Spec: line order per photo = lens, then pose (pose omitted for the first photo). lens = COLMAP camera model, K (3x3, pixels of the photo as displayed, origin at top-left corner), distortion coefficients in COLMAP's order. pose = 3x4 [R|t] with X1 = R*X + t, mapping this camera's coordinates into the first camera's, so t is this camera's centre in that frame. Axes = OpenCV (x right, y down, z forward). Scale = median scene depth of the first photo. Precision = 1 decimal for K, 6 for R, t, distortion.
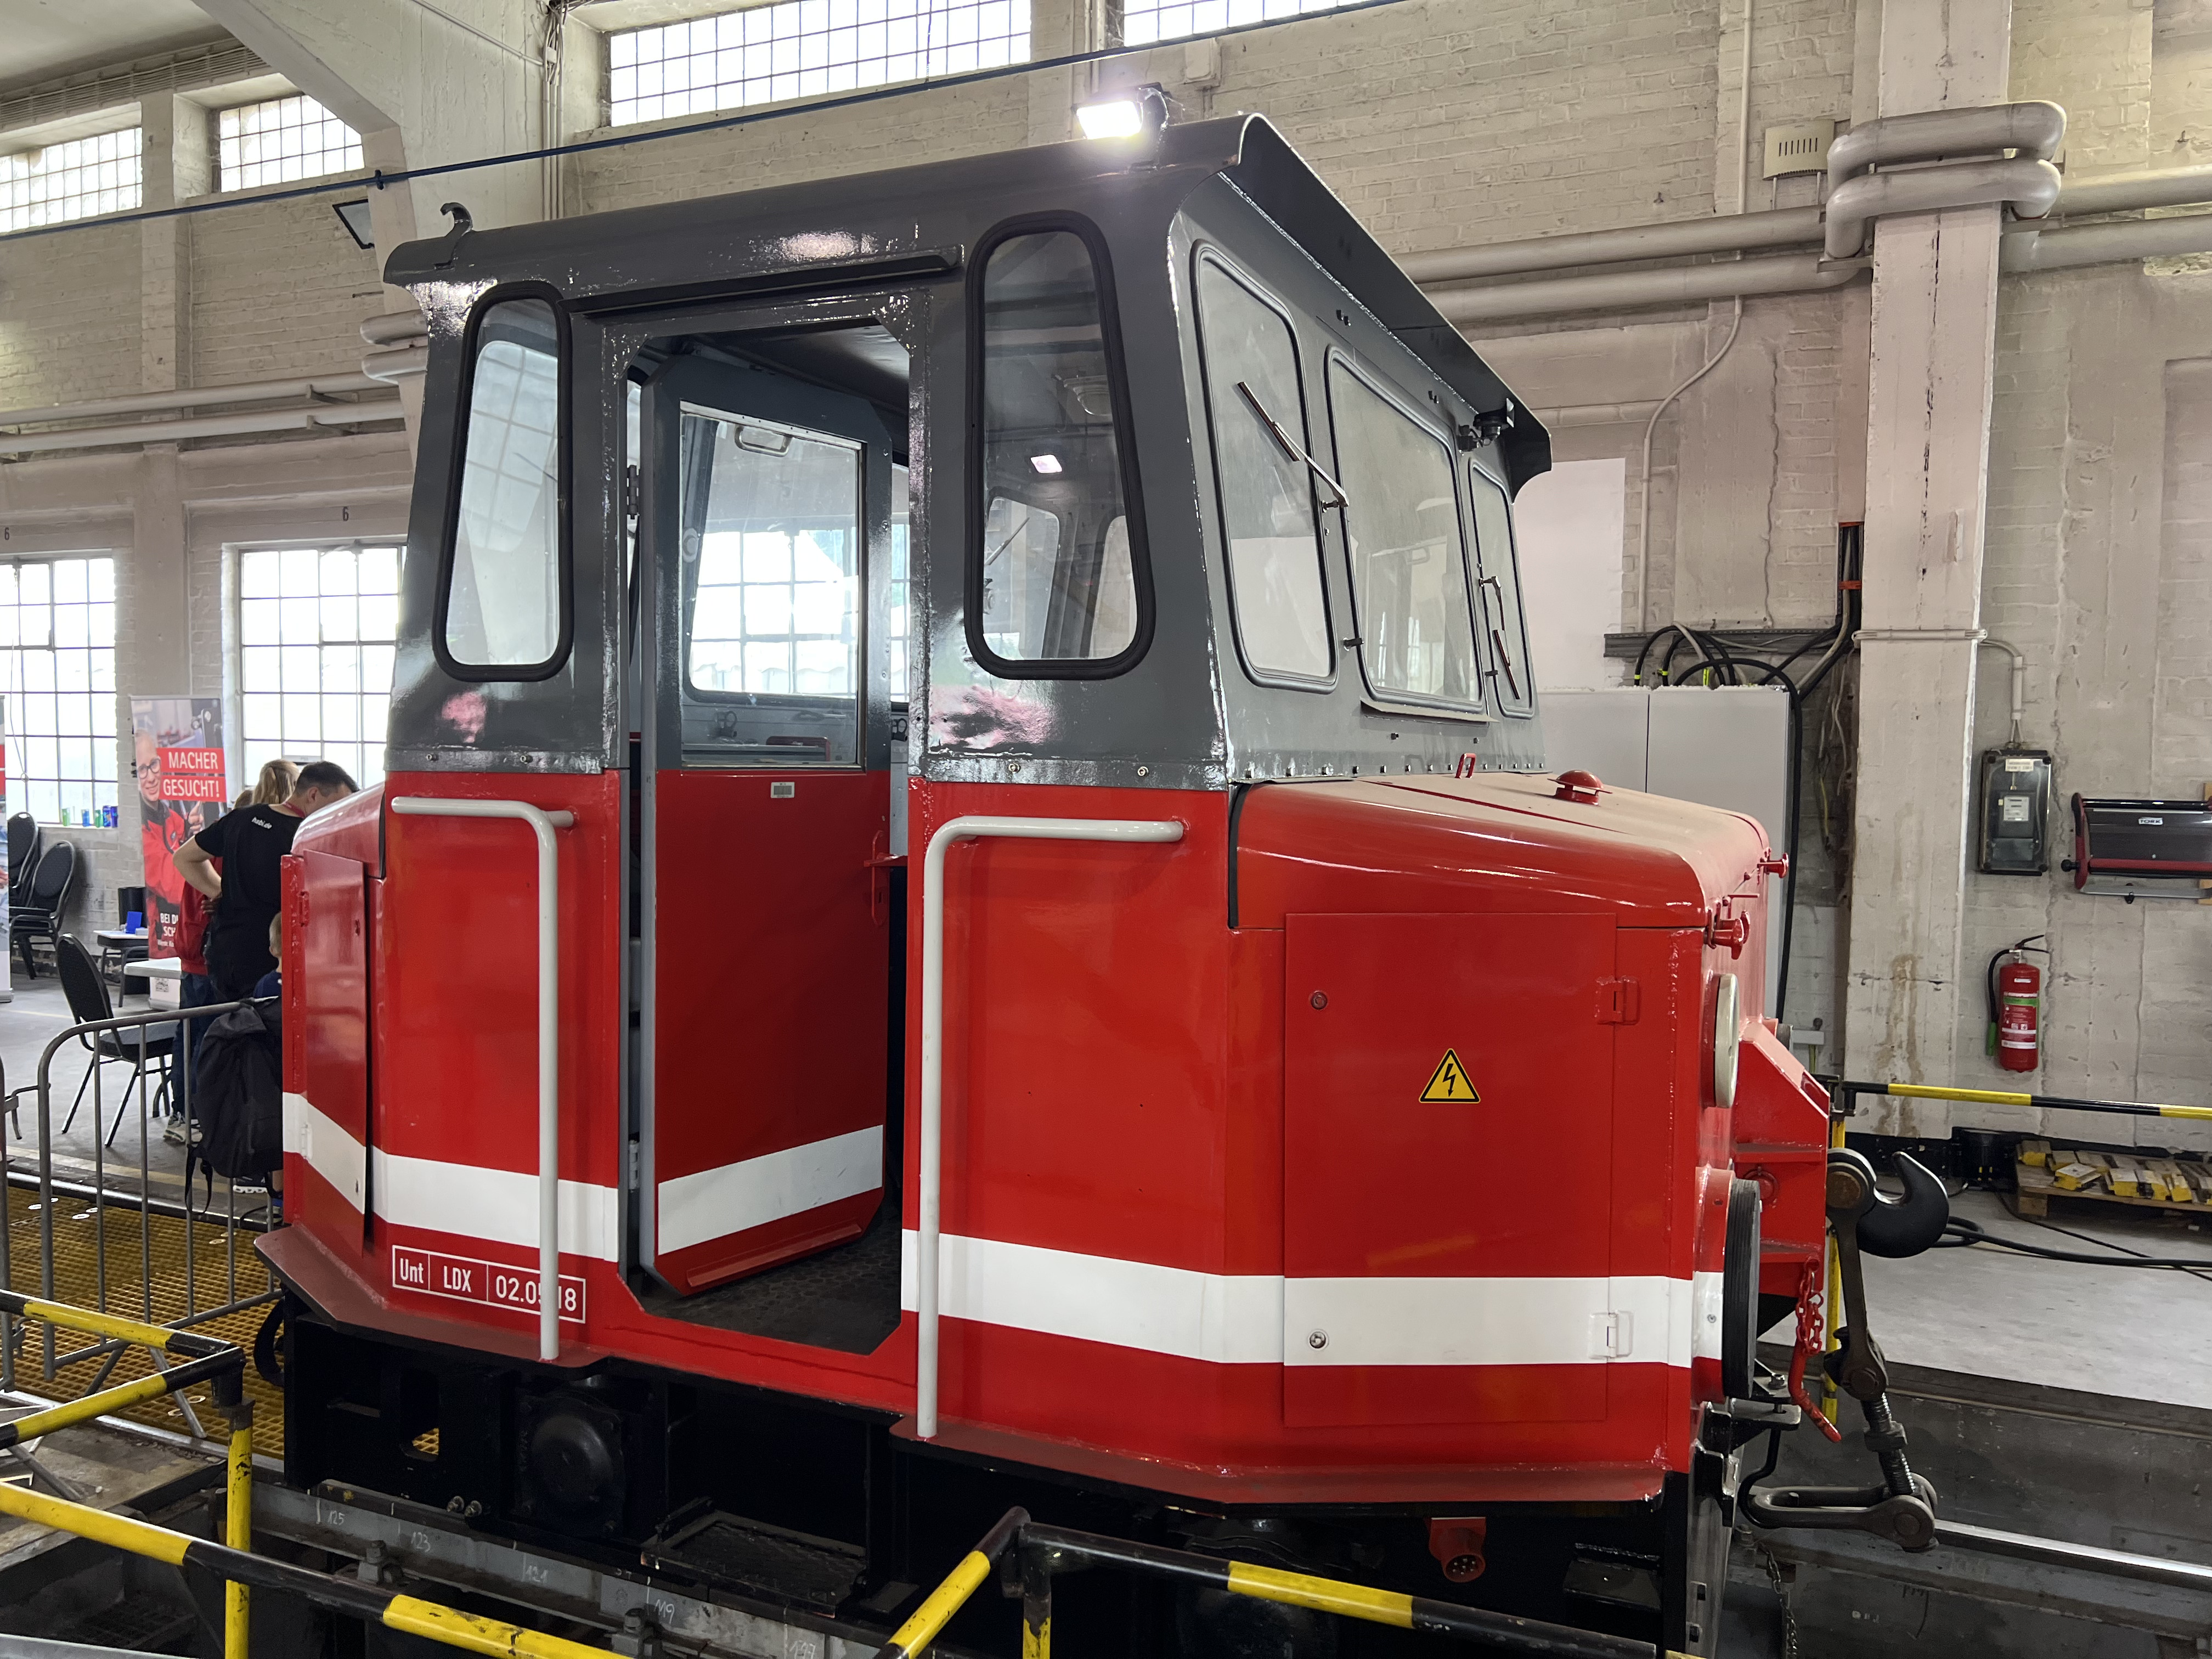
lens RADIAL K [[1636.6, 0, 1087.9], [0, 1636.6, 826.6], [0, 0, 1]] dist [0.060305, -0.064054]
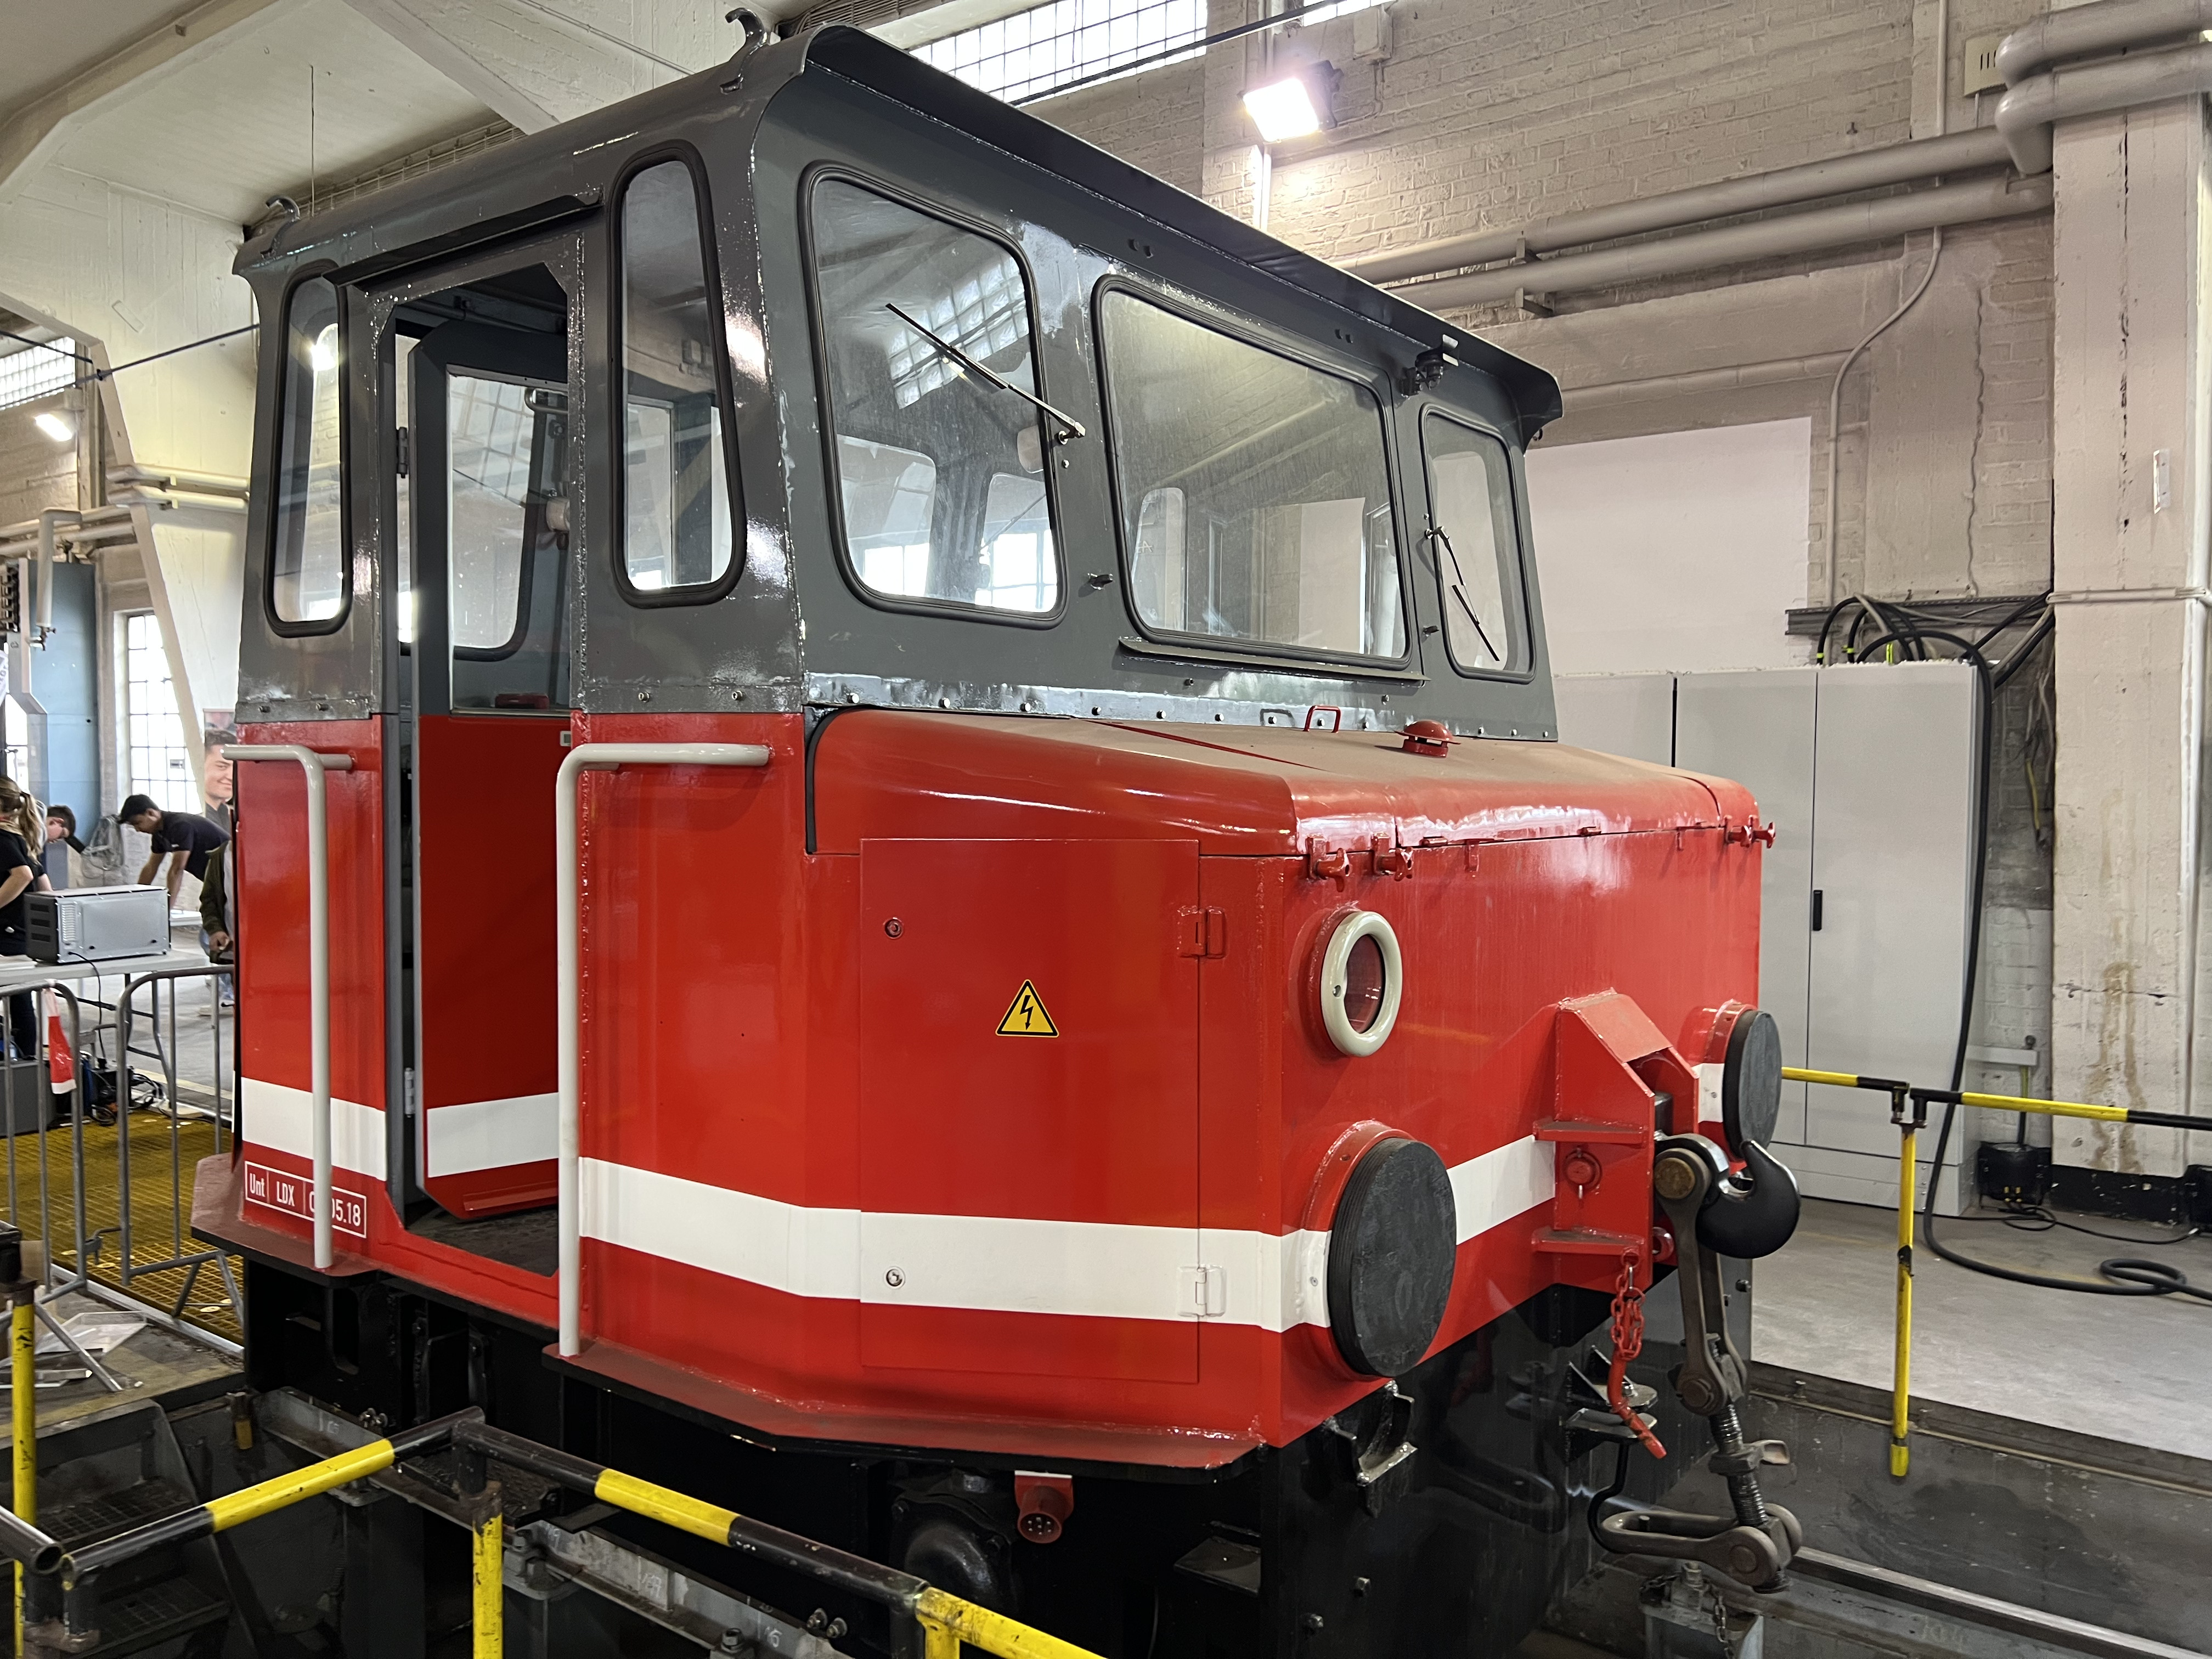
lens RADIAL K [[1636.6, 0, 1111.2], [0, 1636.6, 839.3], [0, 0, 1]] dist [0.060305, -0.064054]
pose [[0.975809, 0.004111, -0.218587, 0.167531], [-0.005629, 0.999964, -0.006322, 0.020678], [0.218553, 0.007399, 0.975797, 0.028021]]
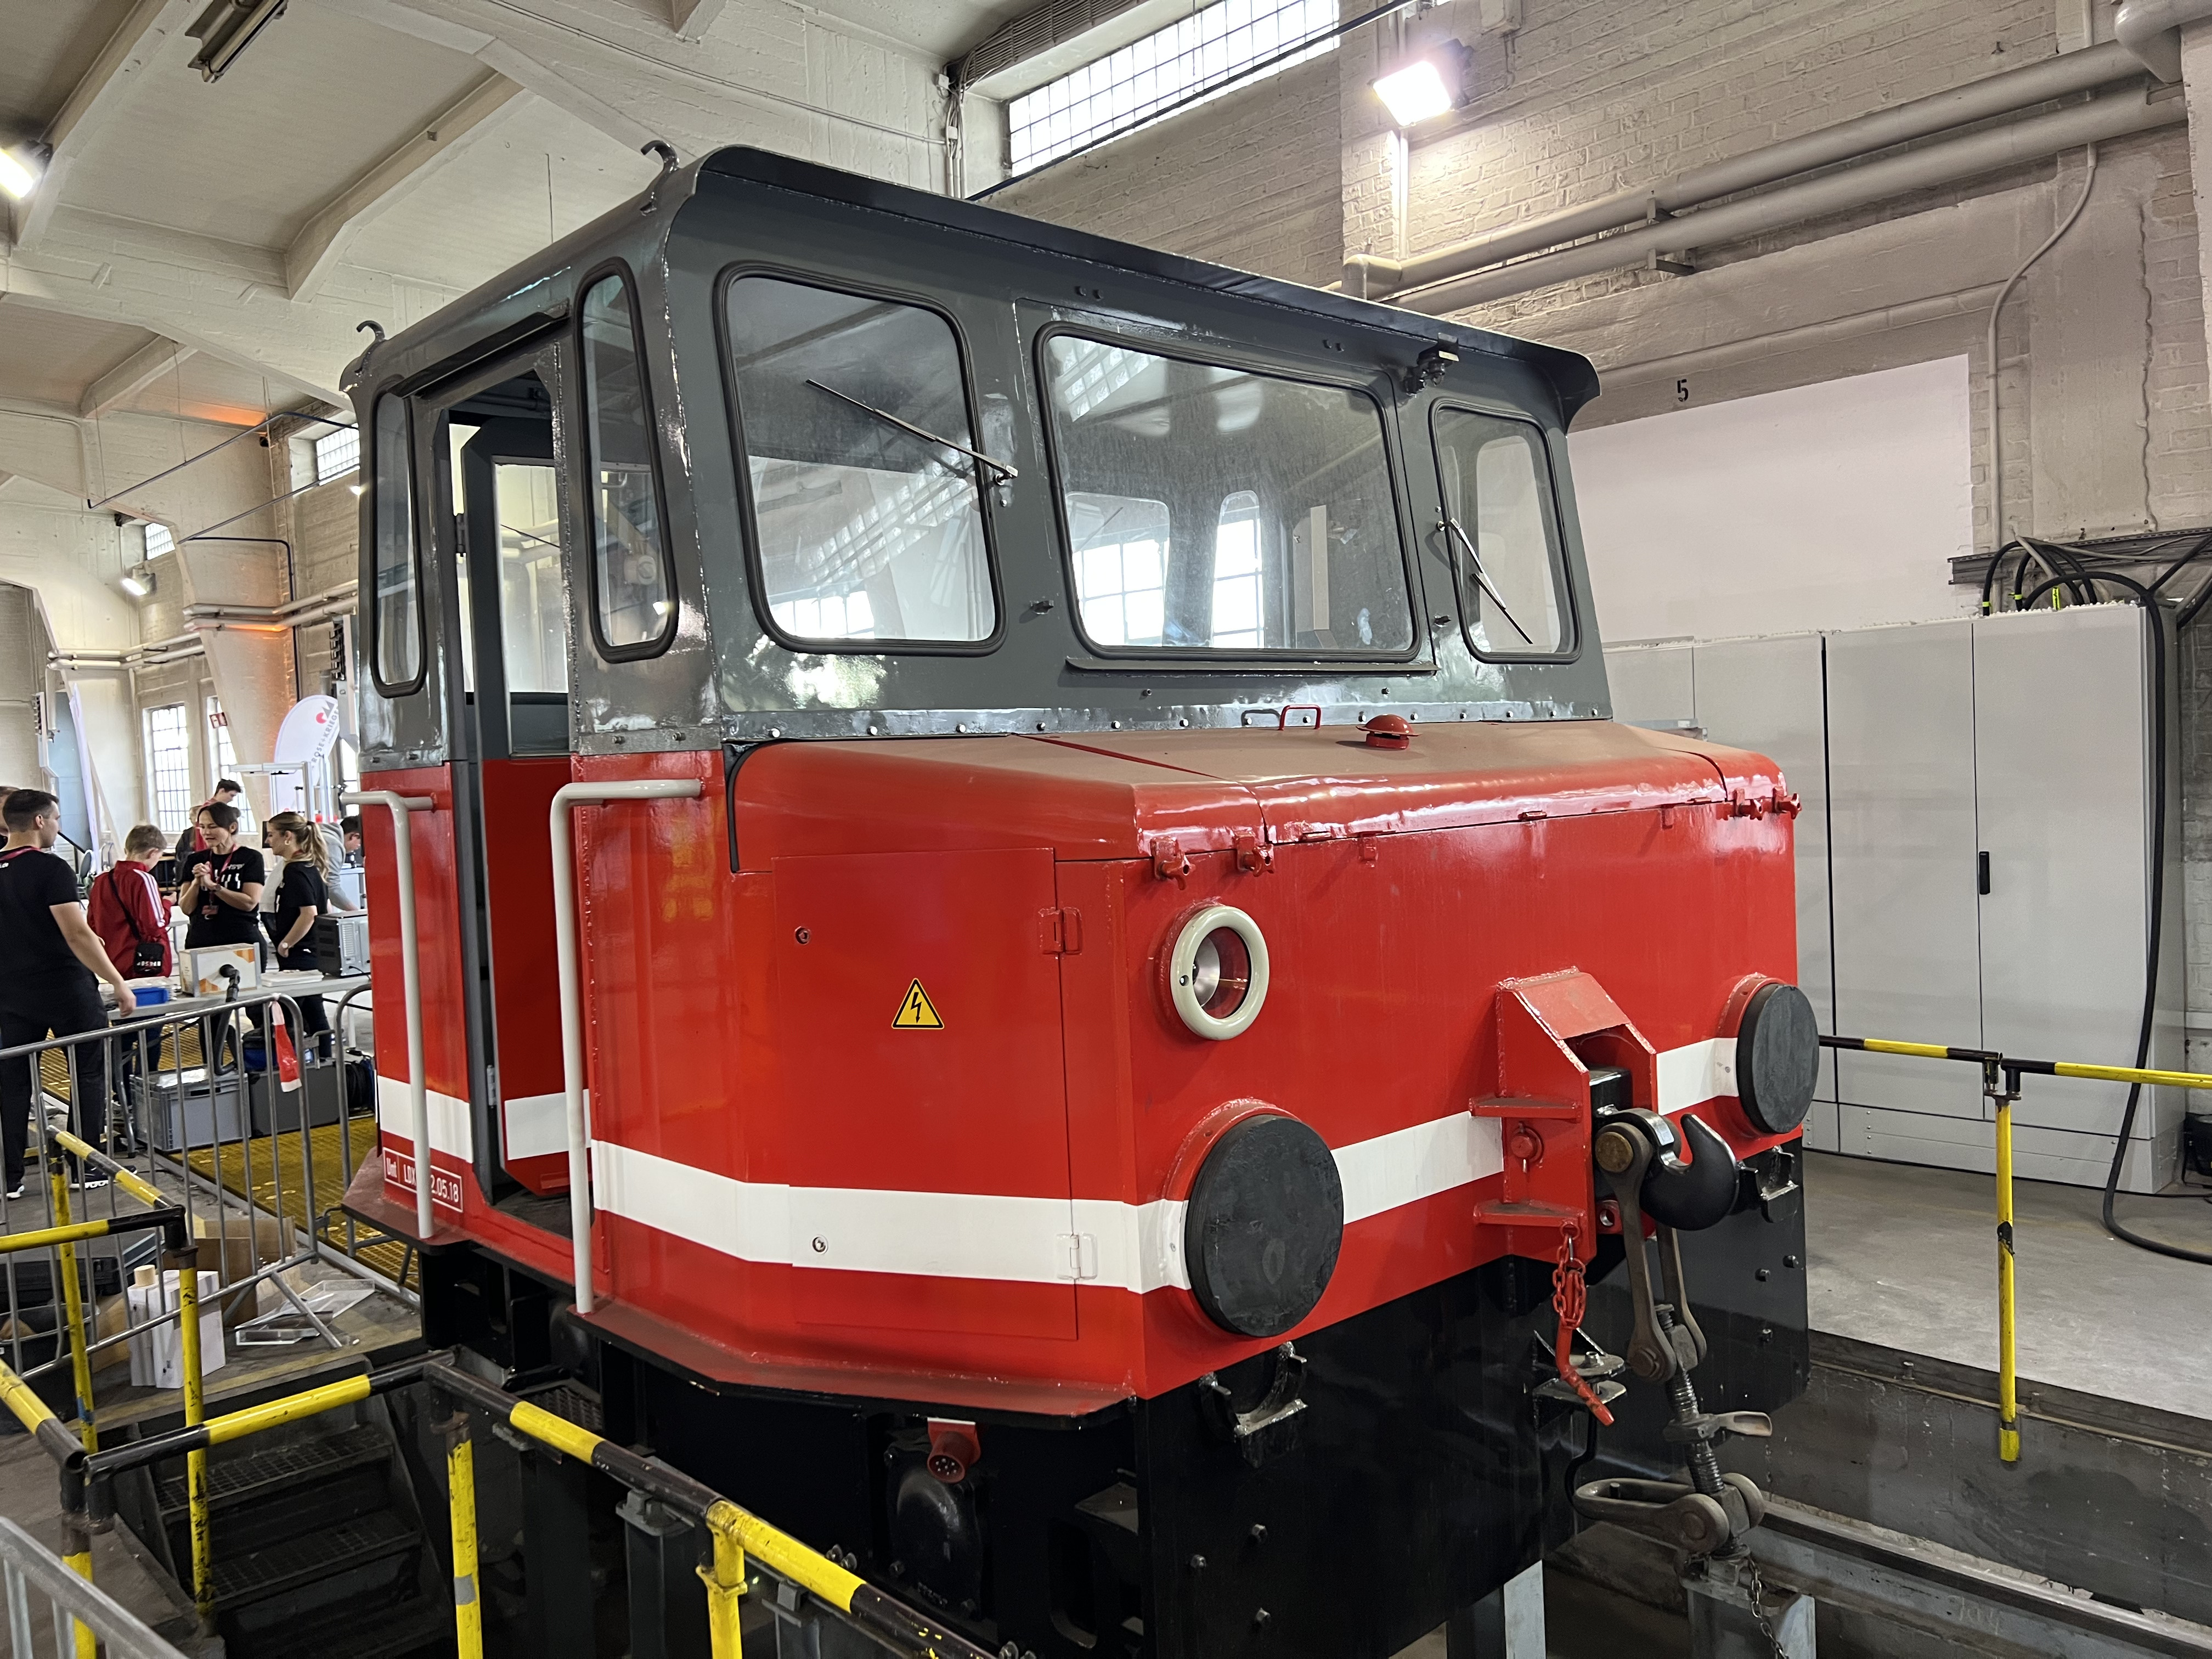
lens RADIAL K [[1636.6, 0, 1101.3], [0, 1636.6, 821.0], [0, 0, 1]] dist [0.060305, -0.064054]
pose [[0.921117, -0.037936, -0.387434, 0.263937], [0.036536, 0.999272, -0.010981, 0.017114], [0.387568, -0.004041, 0.921832, 0.021999]]
